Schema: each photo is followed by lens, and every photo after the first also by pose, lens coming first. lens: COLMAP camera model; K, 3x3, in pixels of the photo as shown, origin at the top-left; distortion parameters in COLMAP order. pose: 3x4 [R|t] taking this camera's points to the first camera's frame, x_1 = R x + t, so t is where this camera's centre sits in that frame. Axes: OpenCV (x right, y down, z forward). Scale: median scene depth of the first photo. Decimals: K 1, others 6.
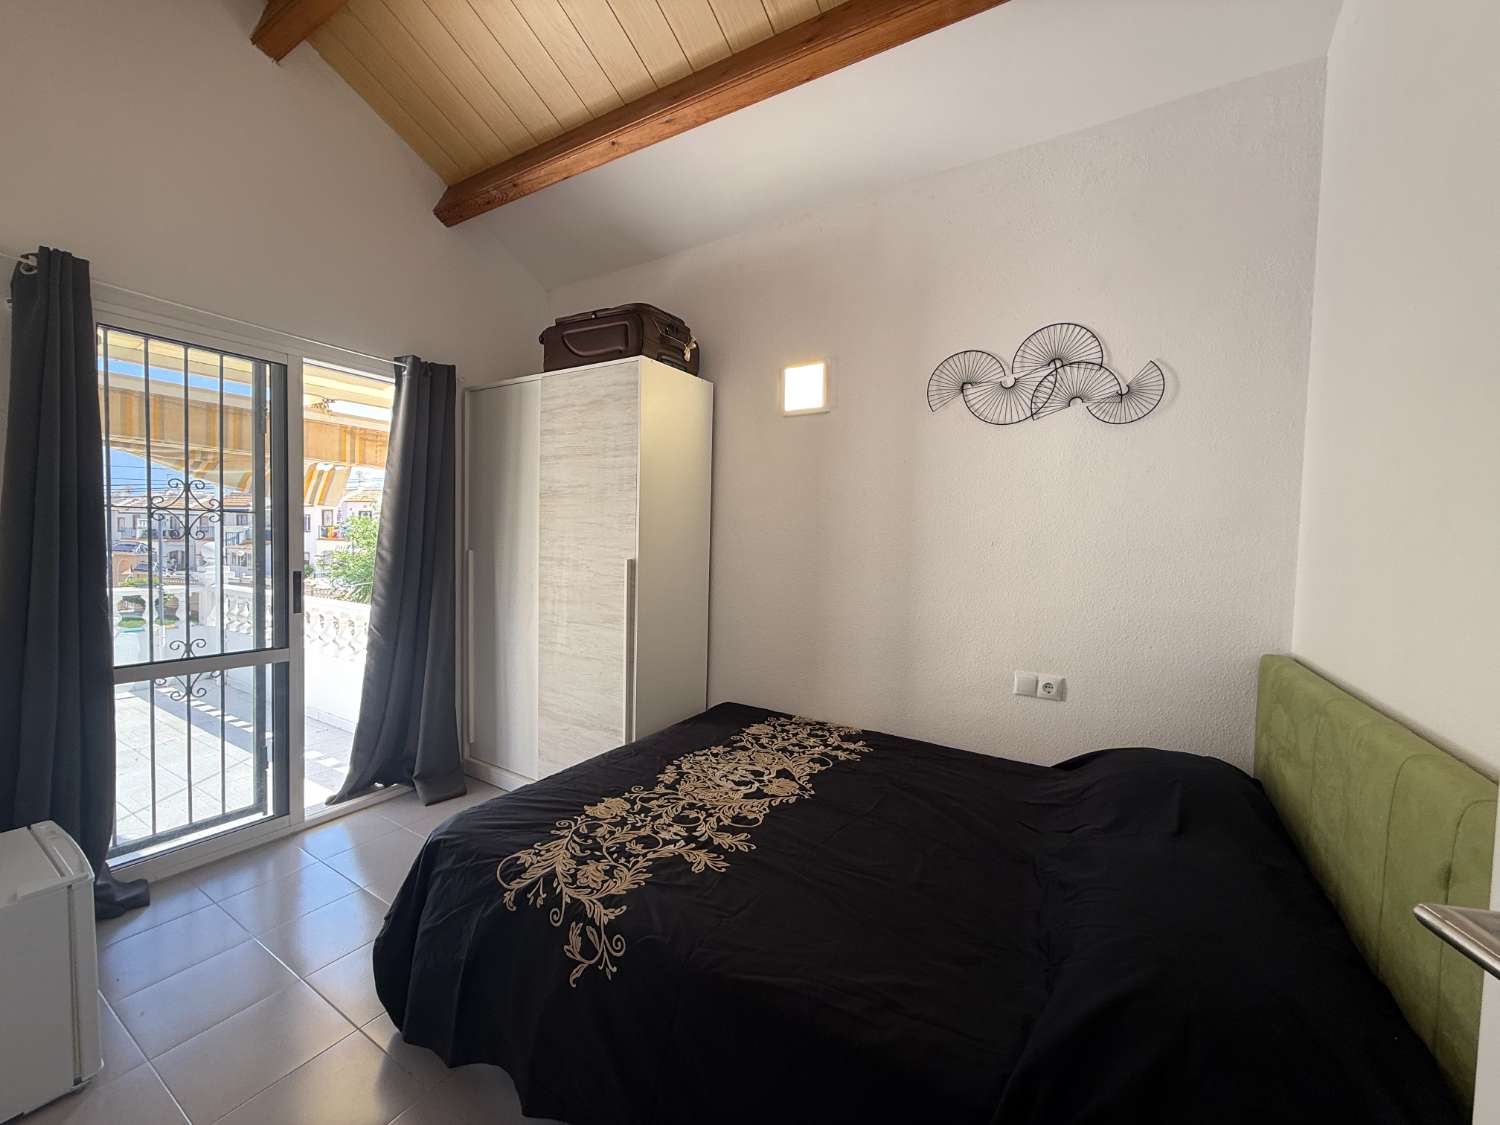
lens RADIAL K [[586.9, 0, 750.0], [0, 586.9, 562.5], [0, 0, 1]] dist [-0.014247, -0.000114]
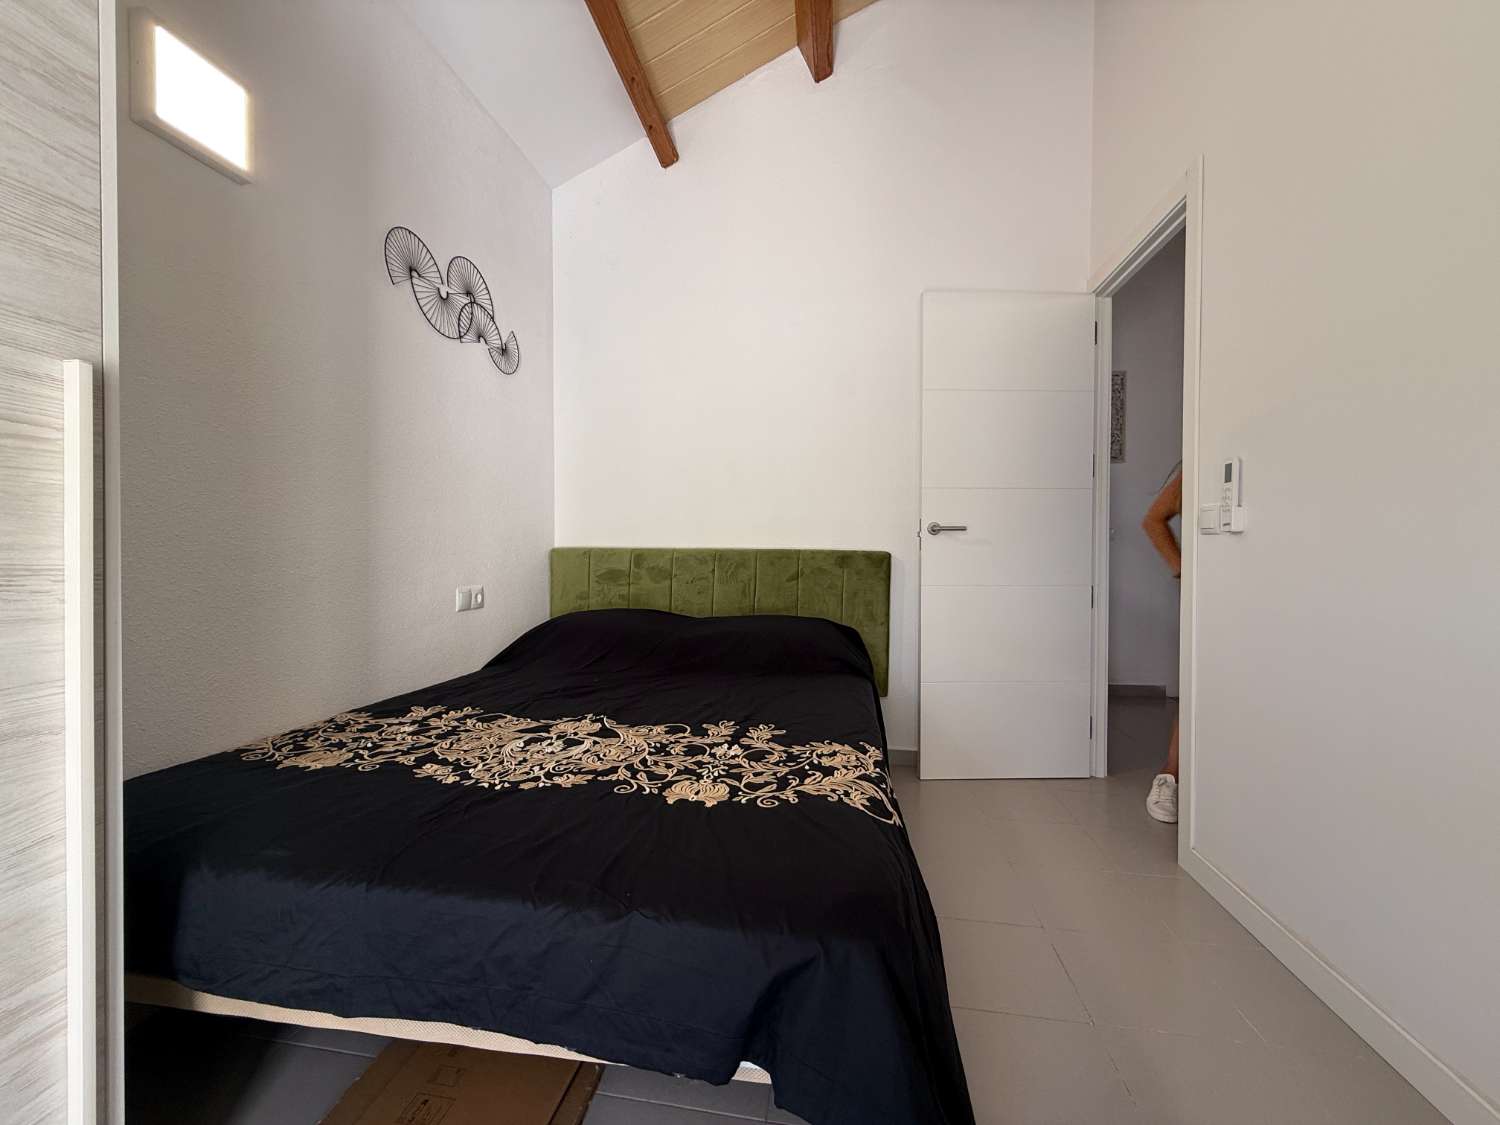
lens RADIAL K [[586.9, 0, 750.0], [0, 586.9, 562.5], [0, 0, 1]] dist [-0.014247, -0.000114]
pose [[-0.366121, -0.043575, 0.929546, -0.751669], [0.027249, 0.997973, 0.057516, 0.109444], [-0.930168, 0.046387, -0.364191, 1.020629]]
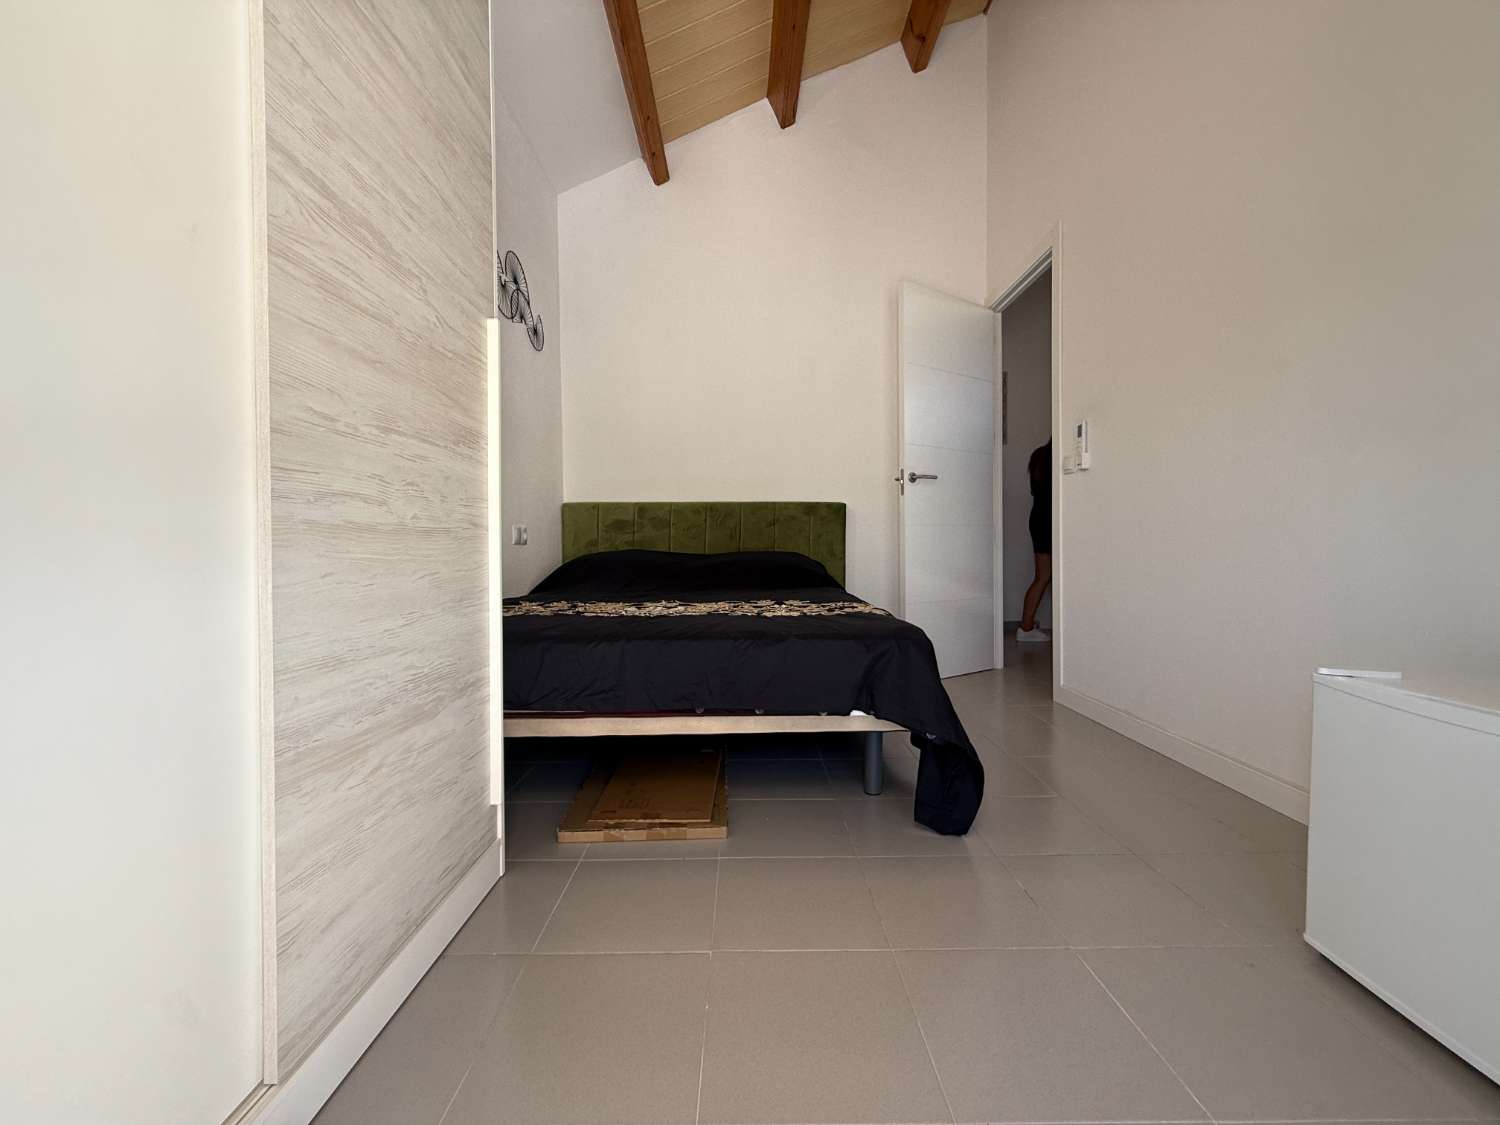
lens RADIAL K [[586.9, 0, 750.0], [0, 586.9, 562.5], [0, 0, 1]] dist [-0.014247, -0.000114]
pose [[-0.516081, -0.039140, 0.855645, -0.954956], [0.033906, 0.997239, 0.066067, 0.222103], [-0.855868, 0.063107, -0.513329, 1.365283]]
